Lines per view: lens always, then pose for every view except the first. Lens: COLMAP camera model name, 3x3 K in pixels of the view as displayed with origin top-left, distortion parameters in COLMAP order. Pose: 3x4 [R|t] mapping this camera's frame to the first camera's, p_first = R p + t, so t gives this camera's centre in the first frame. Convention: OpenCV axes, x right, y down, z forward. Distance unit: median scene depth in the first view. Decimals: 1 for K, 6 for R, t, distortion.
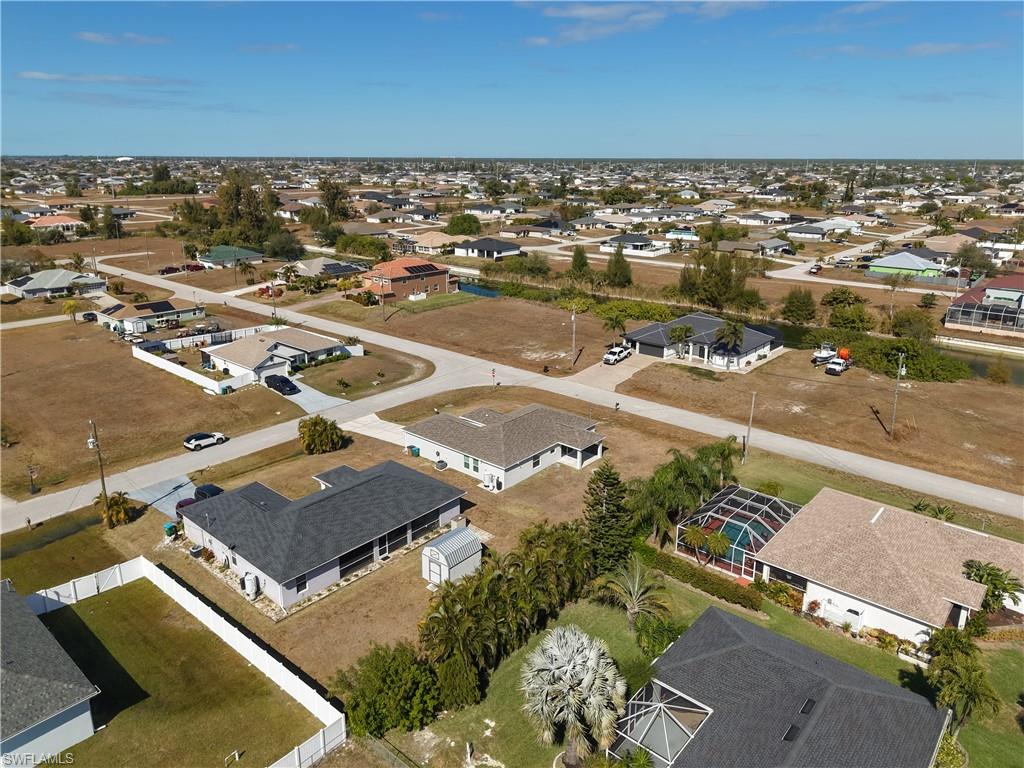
lens RADIAL K [[704.7, 0, 514.9], [0, 704.7, 384.9], [0, 0, 1]] dist [0.003376, -0.005894]
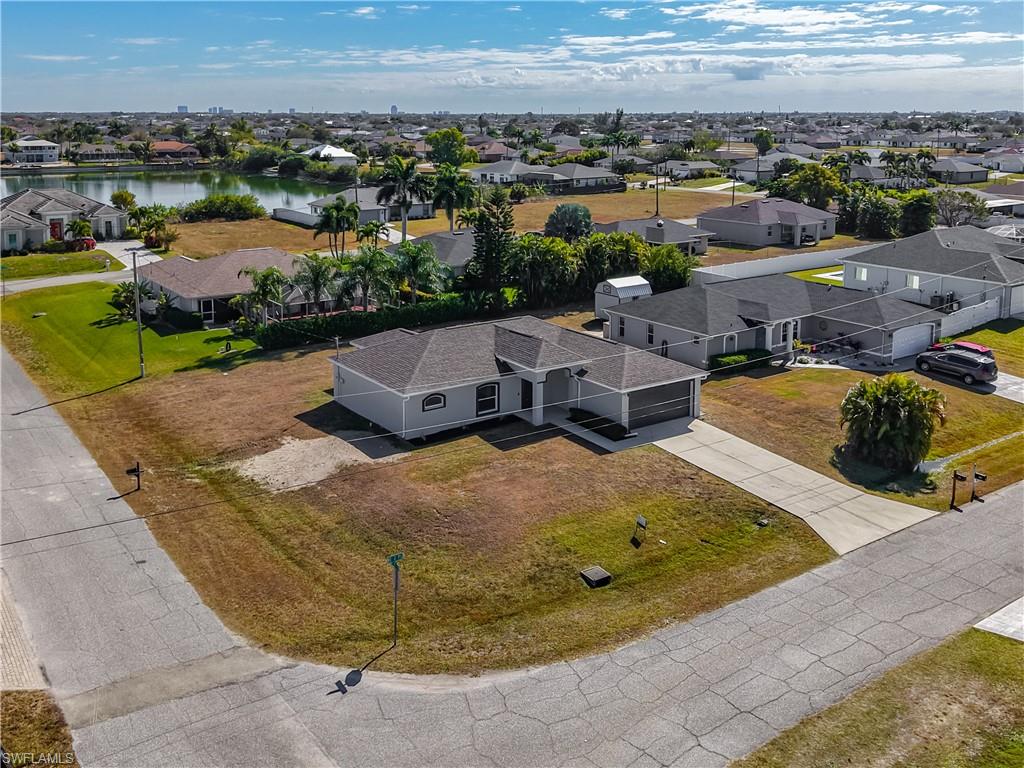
lens RADIAL K [[937.6, 0, 503.0], [0, 937.6, 383.4], [0, 0, 1]] dist [0.008545, 0.000000]
pose [[-0.969833, -0.072248, 0.232820, -0.136874], [0.070740, 0.830564, 0.552412, -0.244237], [-0.233282, 0.552217, -0.800398, 1.228365]]
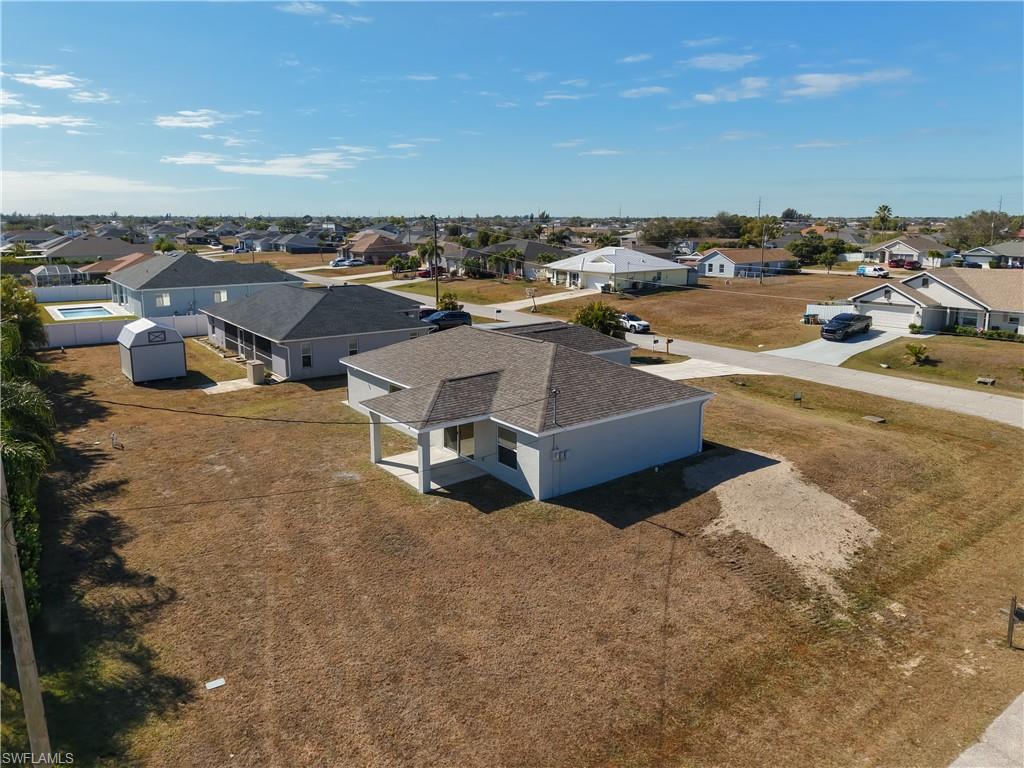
lens RADIAL K [[704.7, 0, 511.7], [0, 704.7, 385.3], [0, 0, 1]] dist [0.003376, -0.005894]
pose [[-0.214230, 0.223374, -0.950900, 0.318048], [-0.296118, 0.912837, 0.281145, -0.038723], [0.930817, 0.341809, -0.129412, 0.818758]]
